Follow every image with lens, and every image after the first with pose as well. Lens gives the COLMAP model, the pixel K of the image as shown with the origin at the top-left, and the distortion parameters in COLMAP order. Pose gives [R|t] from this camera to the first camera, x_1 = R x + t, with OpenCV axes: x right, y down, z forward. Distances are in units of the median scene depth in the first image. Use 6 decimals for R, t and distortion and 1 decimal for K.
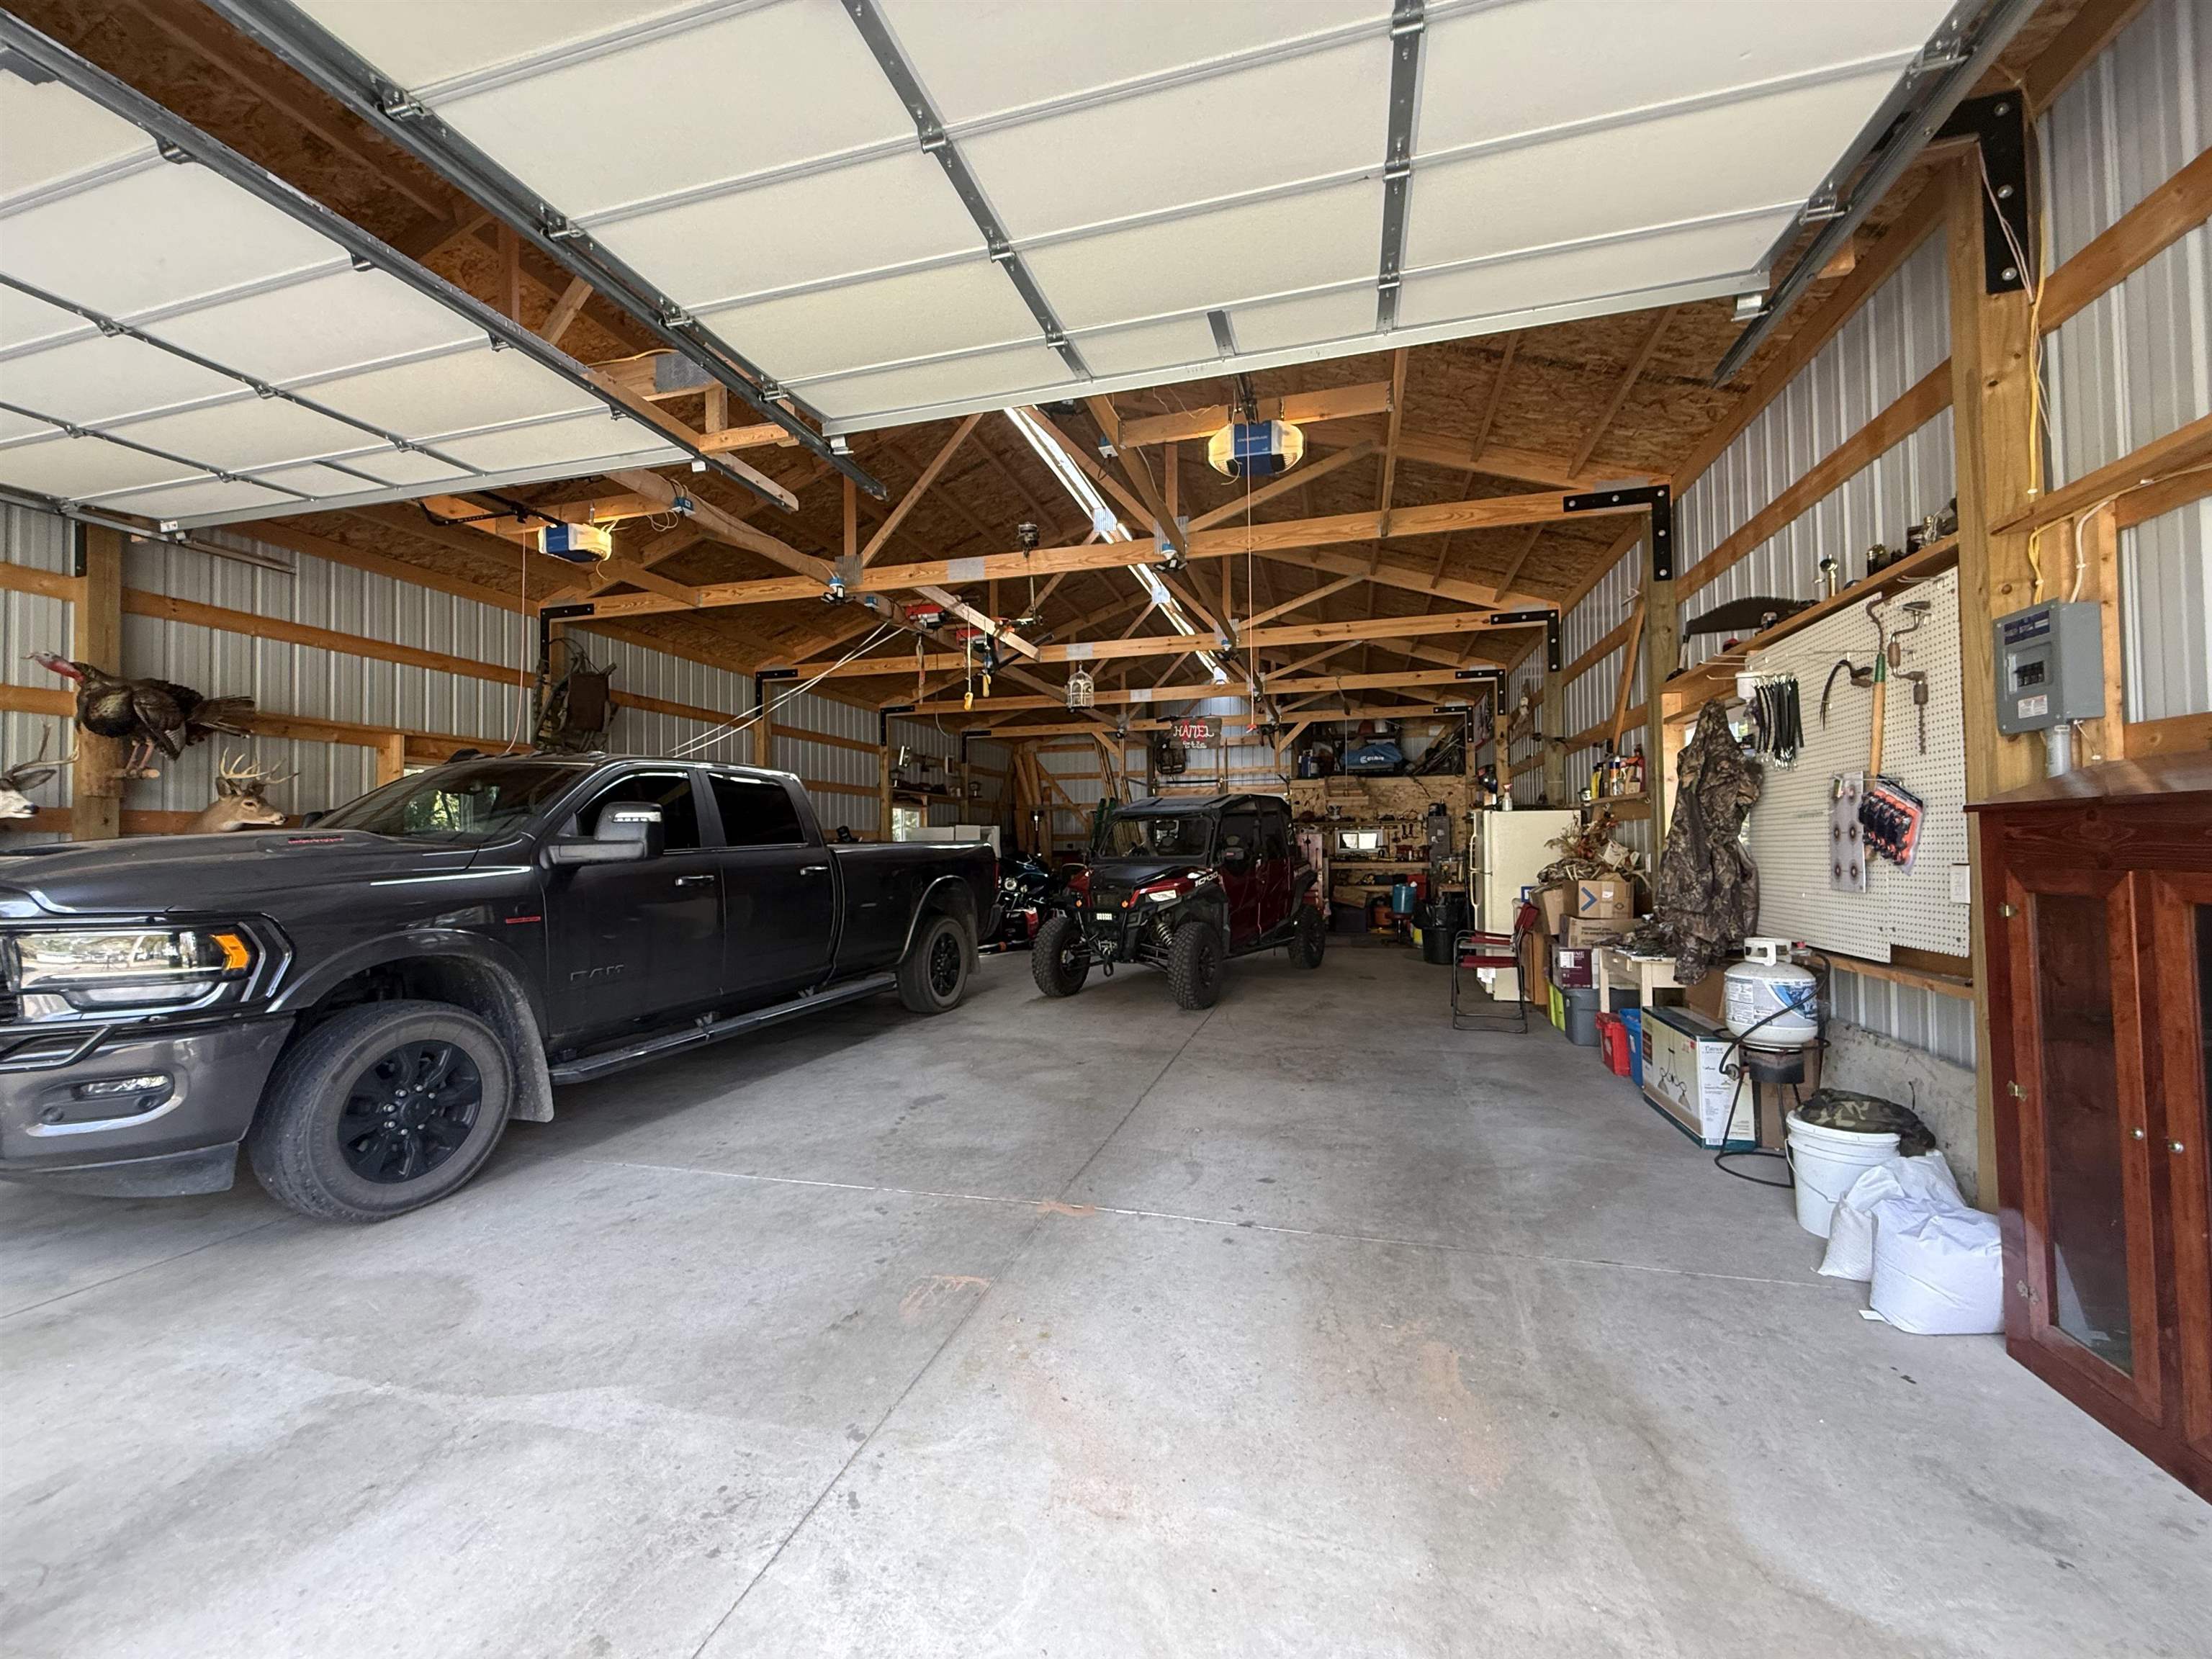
lens RADIAL K [[894.9, 0, 1105.2], [0, 894.9, 826.8], [0, 0, 1]] dist [0.000746, 0.000154]
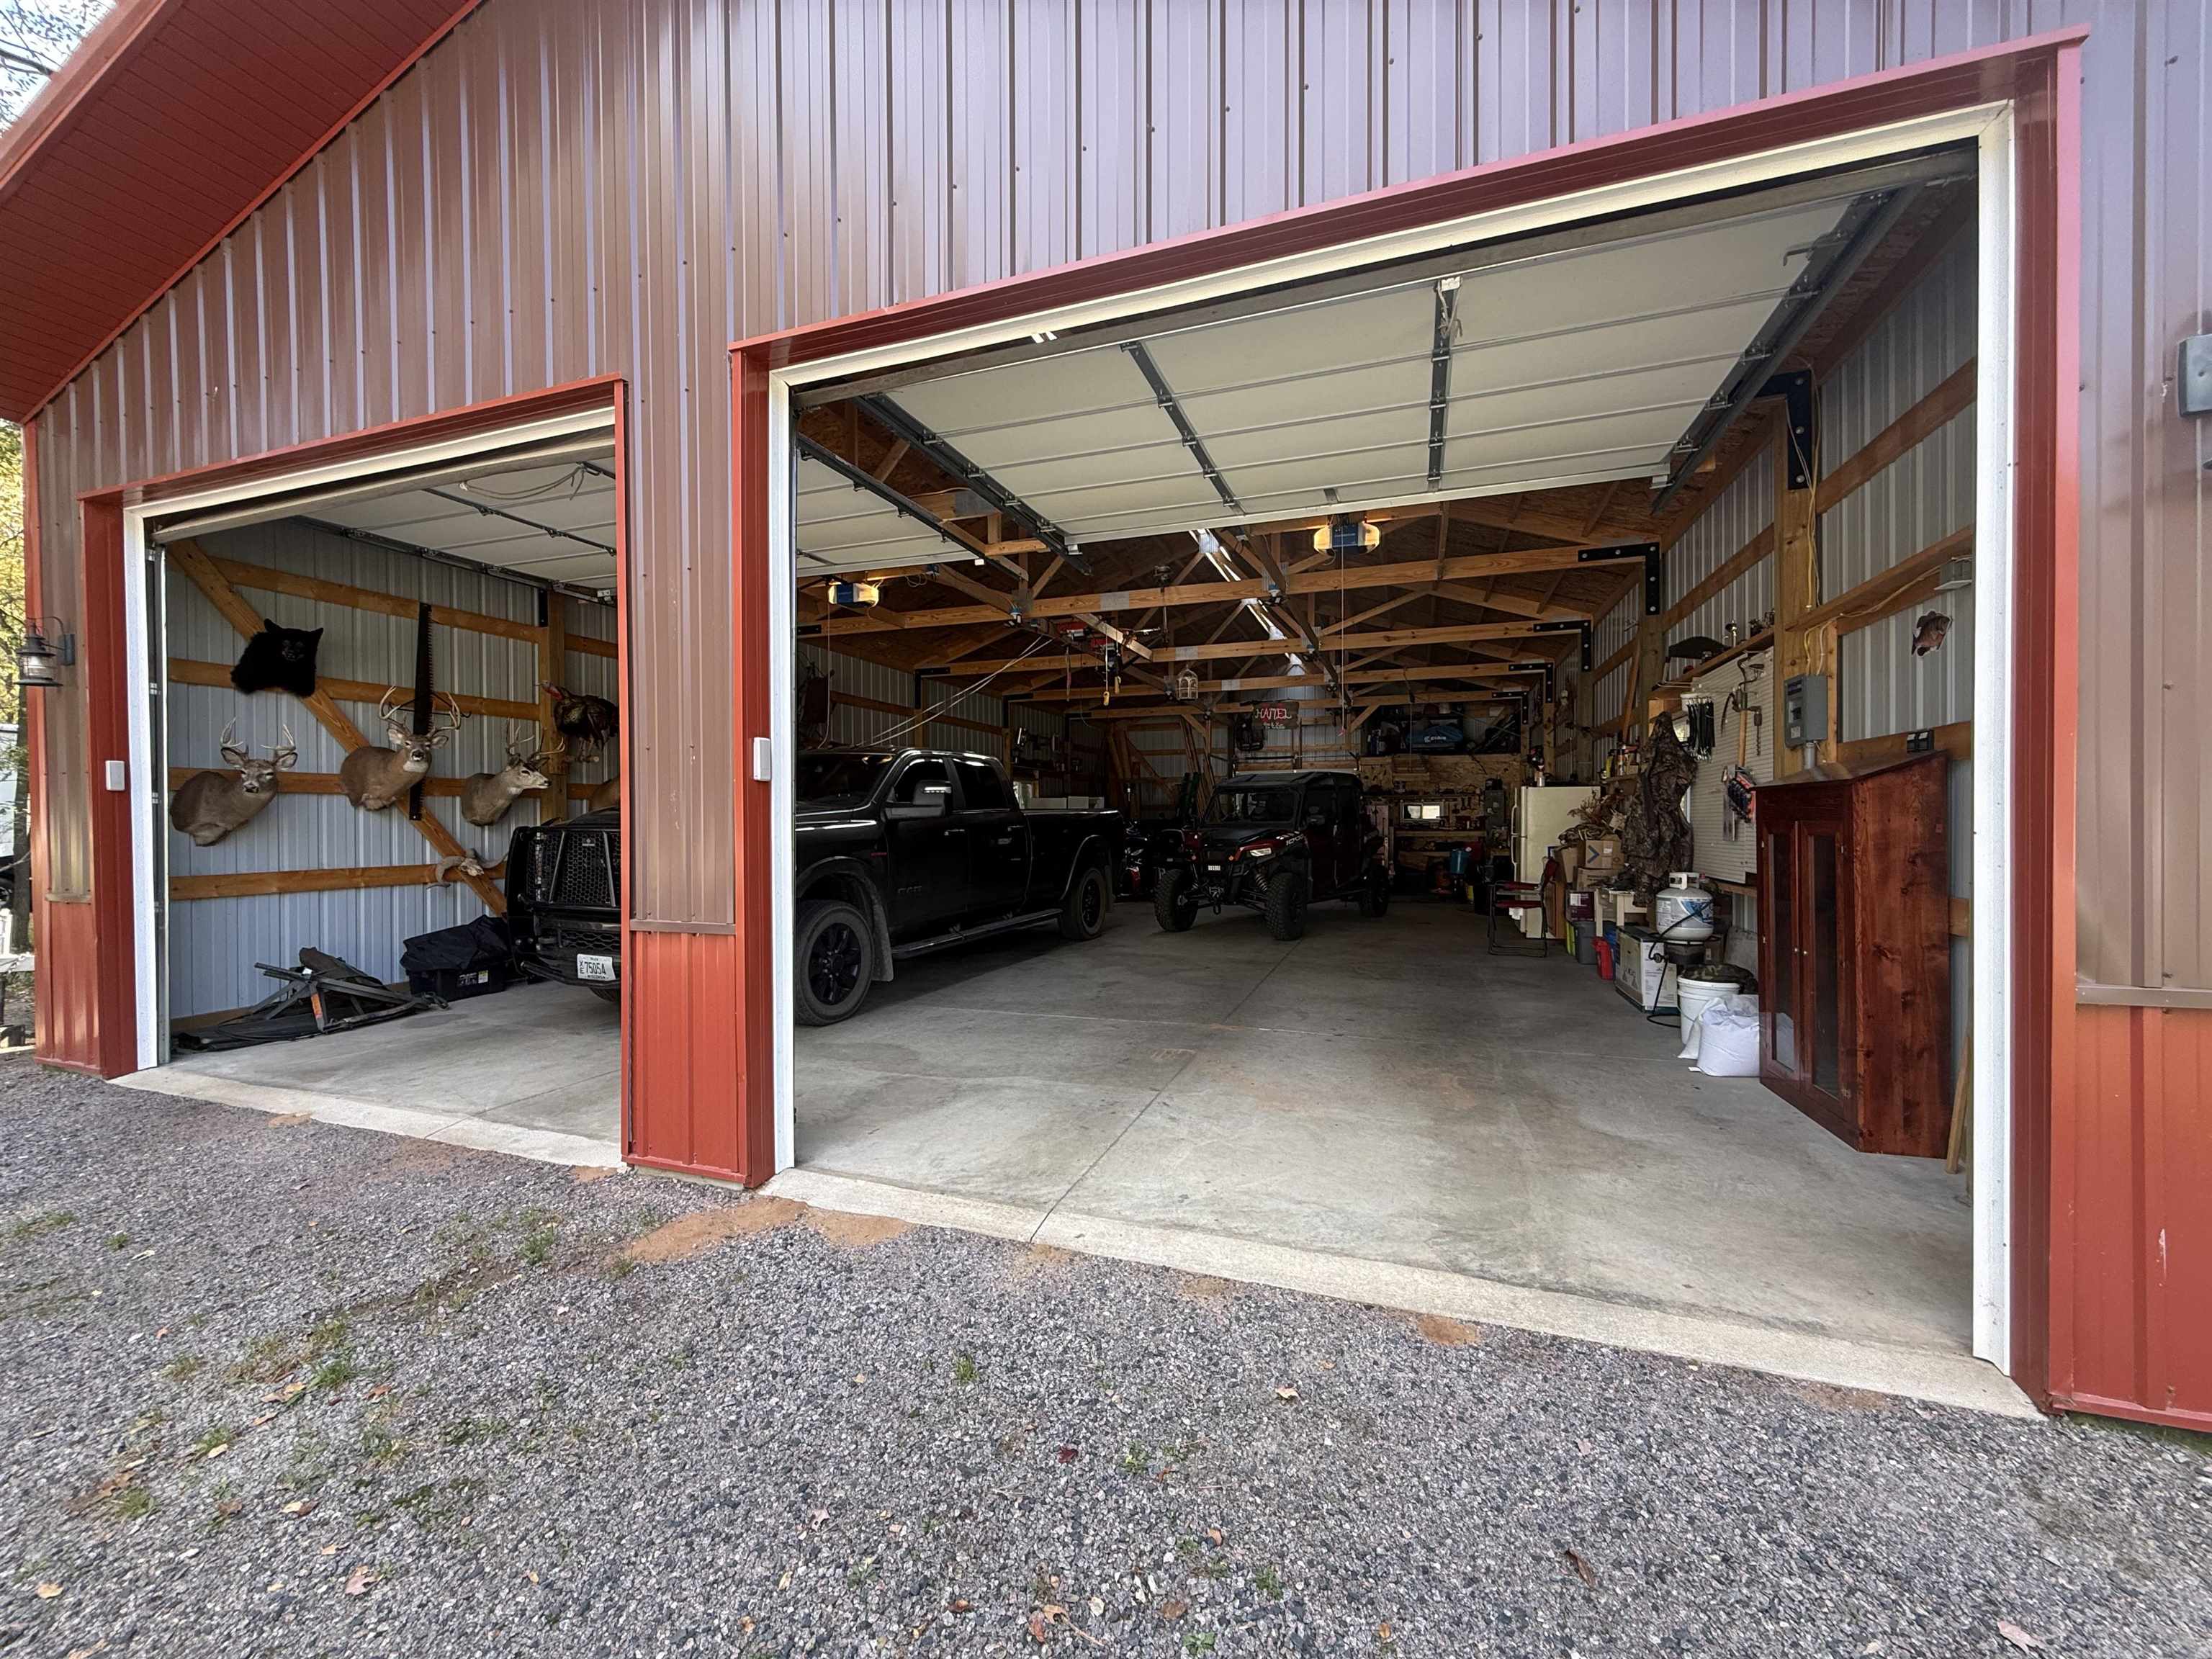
lens RADIAL K [[894.9, 0, 1101.3], [0, 894.9, 827.0], [0, 0, 1]] dist [0.000746, 0.000154]
pose [[0.997357, 0.007298, -0.072290, -0.136501], [-0.004997, 0.999477, 0.031964, 0.002800], [0.072486, -0.031518, 0.996871, -0.561681]]
